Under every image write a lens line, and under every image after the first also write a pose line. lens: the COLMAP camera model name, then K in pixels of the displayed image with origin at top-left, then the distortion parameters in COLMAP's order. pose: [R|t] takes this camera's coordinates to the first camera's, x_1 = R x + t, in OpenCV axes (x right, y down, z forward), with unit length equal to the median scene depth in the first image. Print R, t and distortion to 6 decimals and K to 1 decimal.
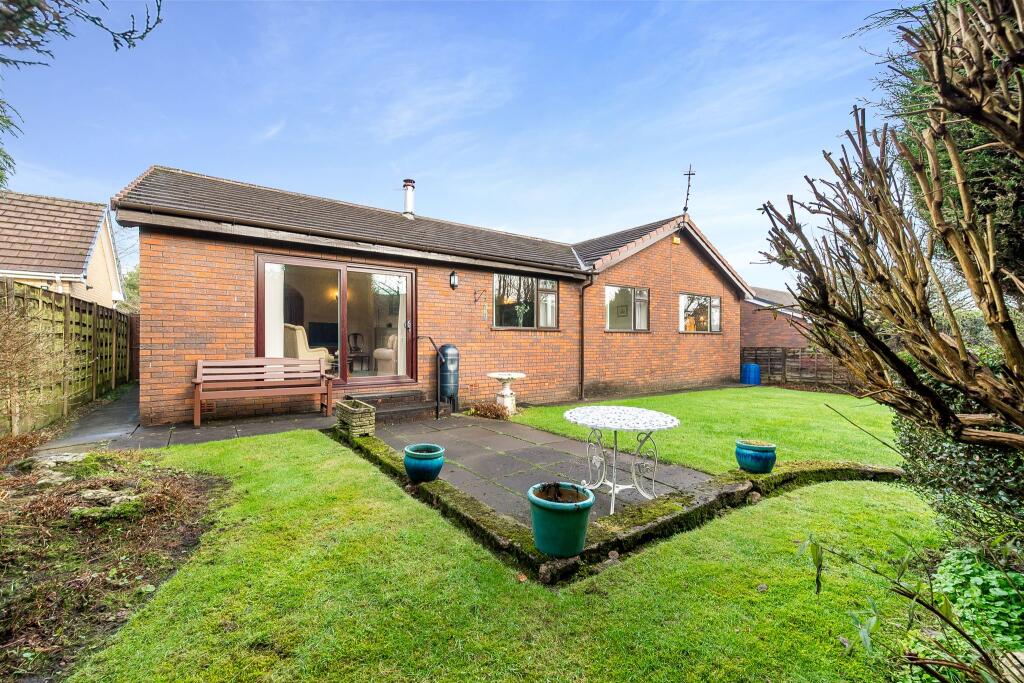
lens RADIAL K [[406.6, 0, 516.8], [0, 406.6, 341.4], [0, 0, 1]] dist [0.001019, 0.000043]
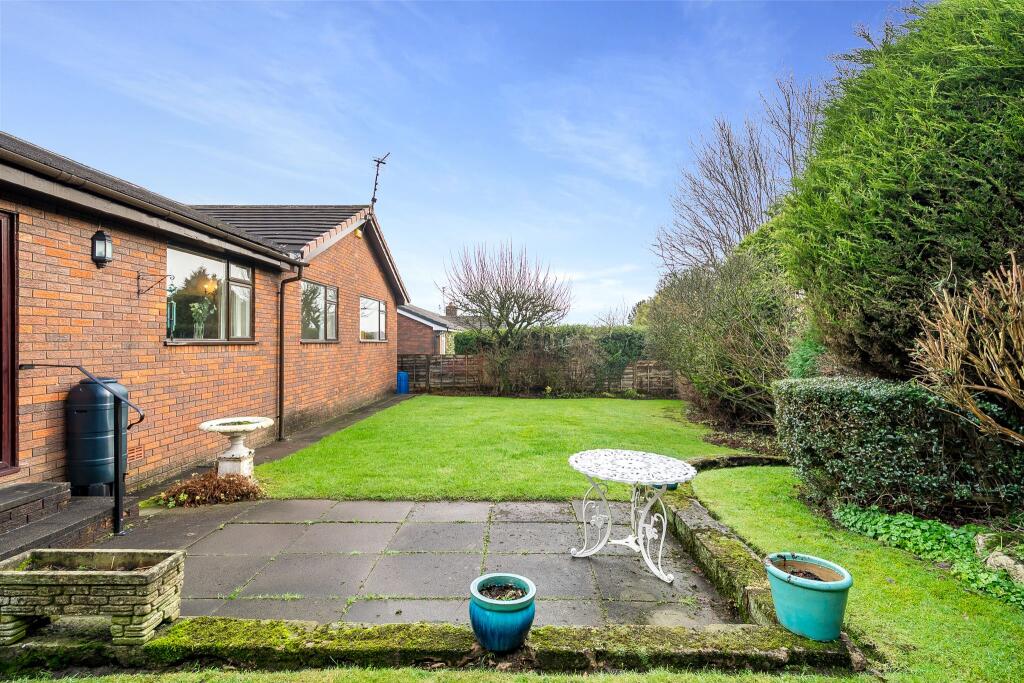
lens RADIAL K [[472.4, 0, 502.3], [0, 472.4, 343.2], [0, 0, 1]] dist [0.002149, 0.000039]
pose [[0.608612, -0.002216, 0.793465, -0.274312], [-0.003521, 0.999979, 0.005494, -0.033139], [-0.793460, -0.006137, 0.608591, 0.210709]]
